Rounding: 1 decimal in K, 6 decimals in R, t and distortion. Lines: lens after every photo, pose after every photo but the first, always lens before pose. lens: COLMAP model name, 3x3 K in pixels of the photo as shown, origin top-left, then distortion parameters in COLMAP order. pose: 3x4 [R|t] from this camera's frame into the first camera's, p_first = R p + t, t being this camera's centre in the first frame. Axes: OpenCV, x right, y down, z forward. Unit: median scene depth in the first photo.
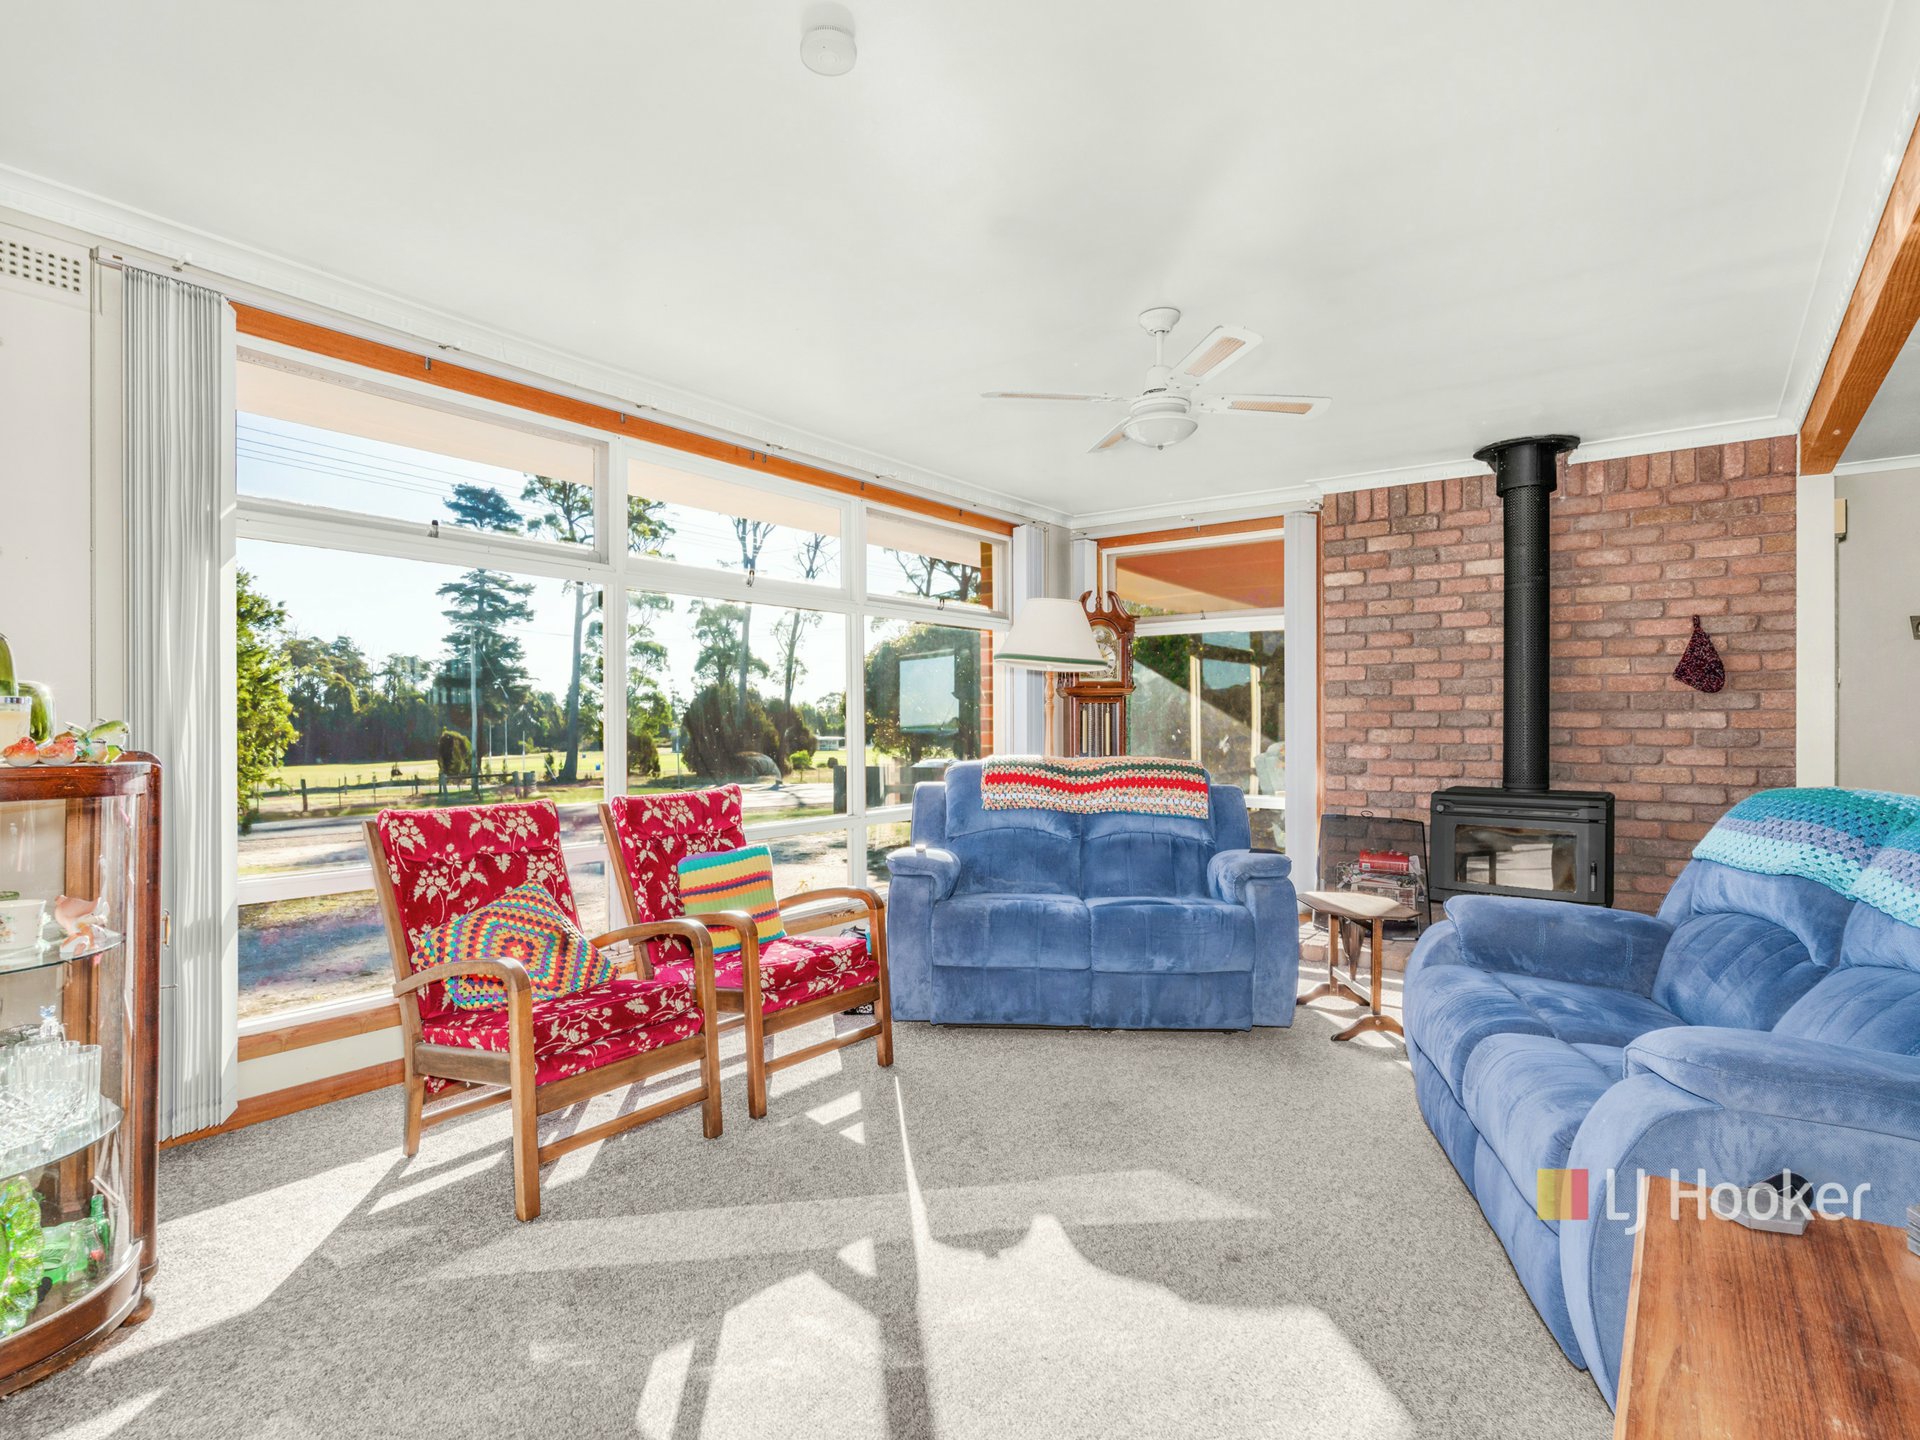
lens RADIAL K [[985.1, 0, 960.3], [0, 985.1, 706.4], [0, 0, 1]] dist [0.005786, 0.000705]
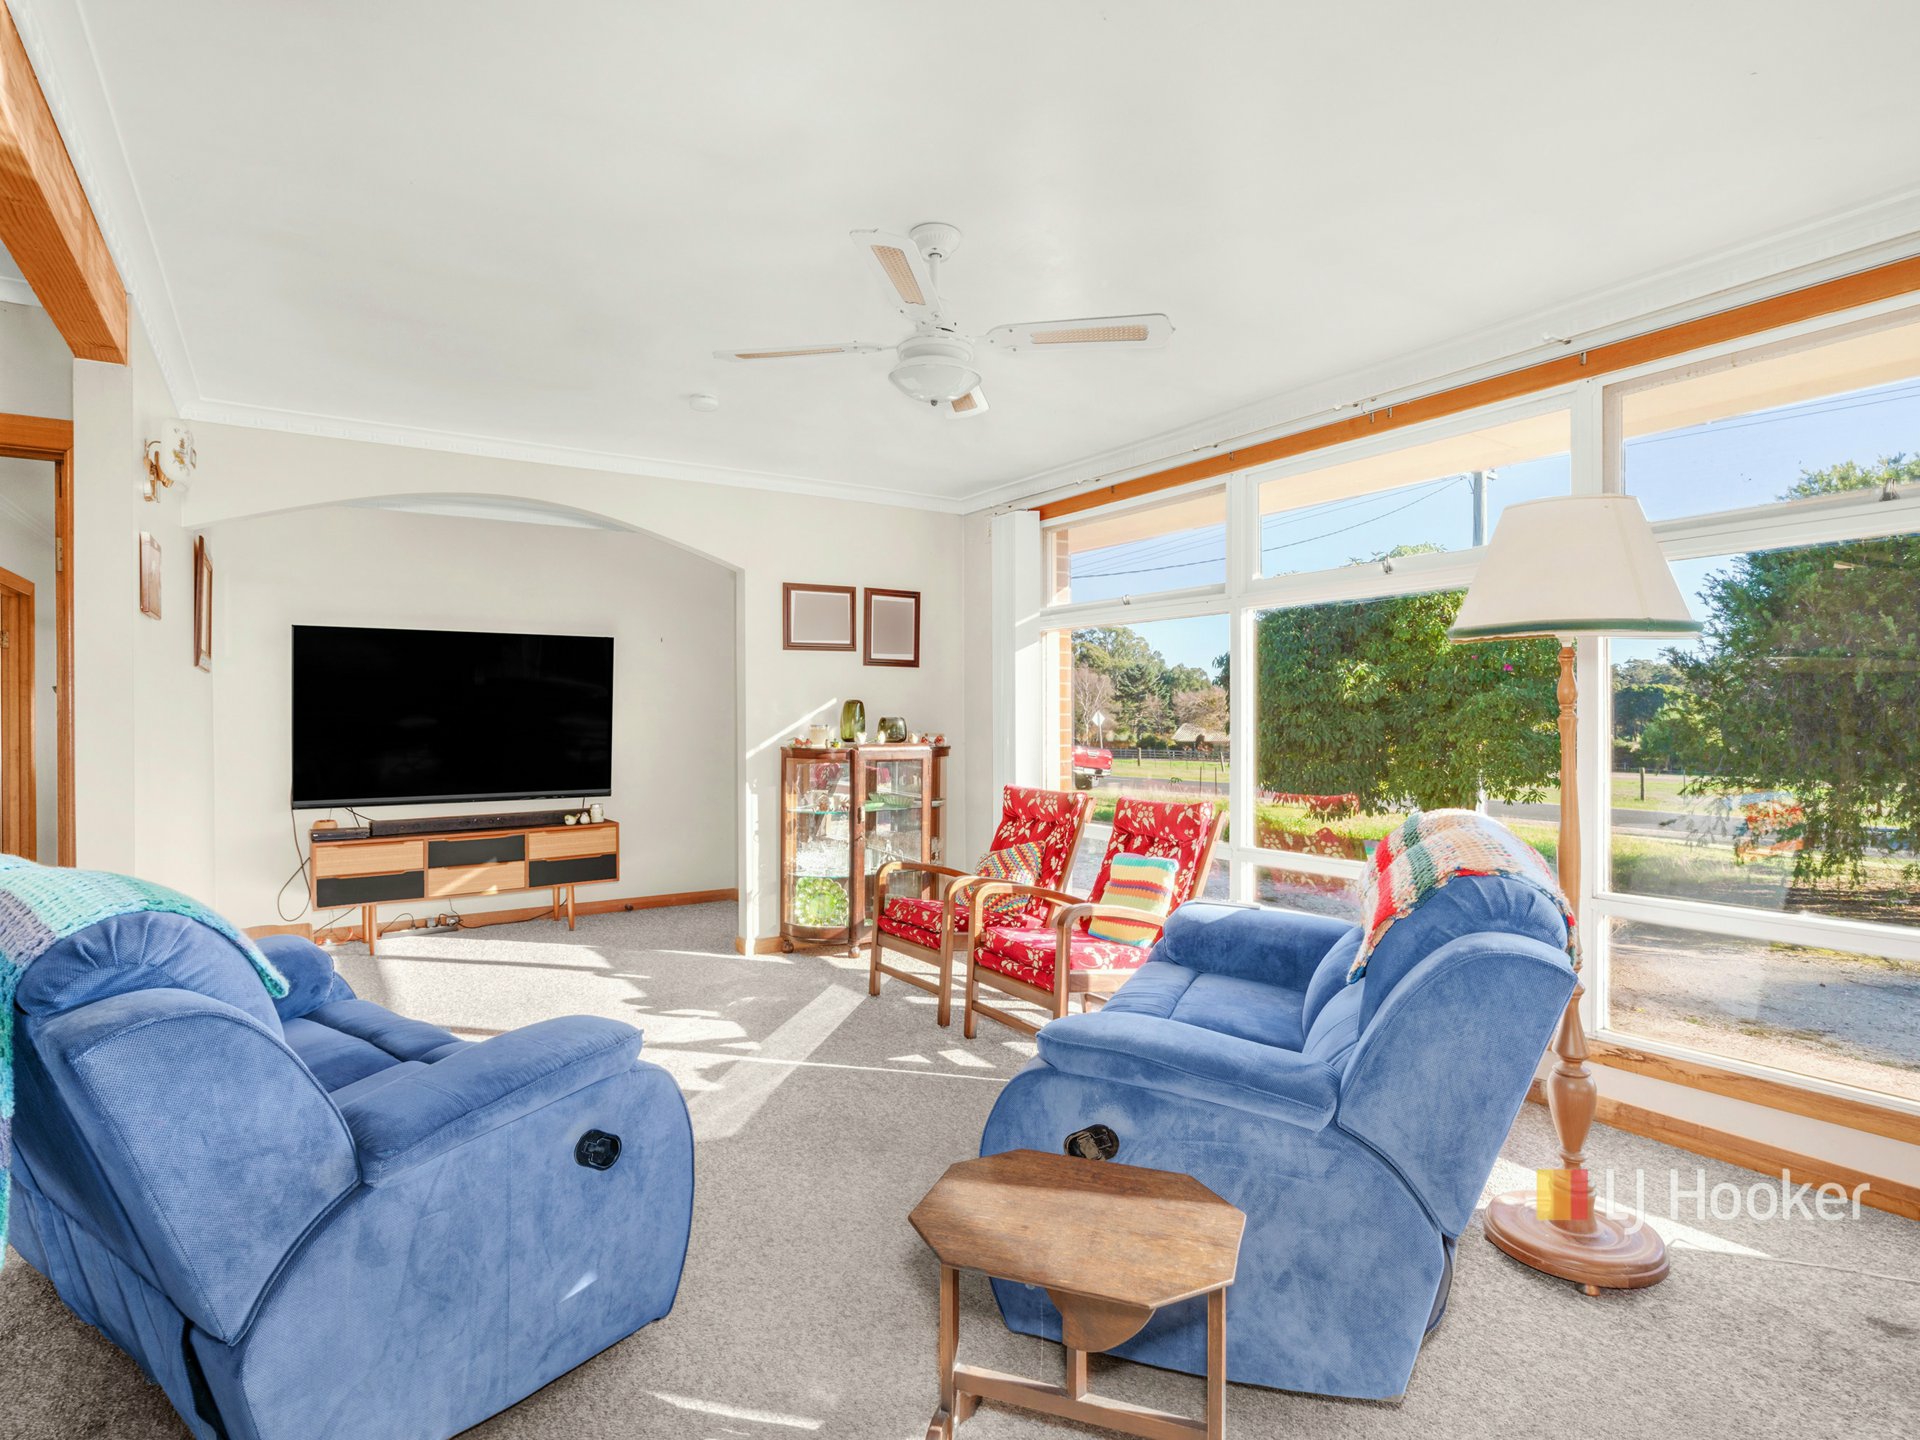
lens RADIAL K [[985.1, 0, 945.8], [0, 985.1, 723.9], [0, 0, 1]] dist [0.005786, 0.000705]
pose [[-0.333863, -0.018210, -0.942446, 1.032757], [-0.006849, 0.999834, -0.016892, 0.029011], [0.942597, 0.000815, -0.333932, 1.414242]]
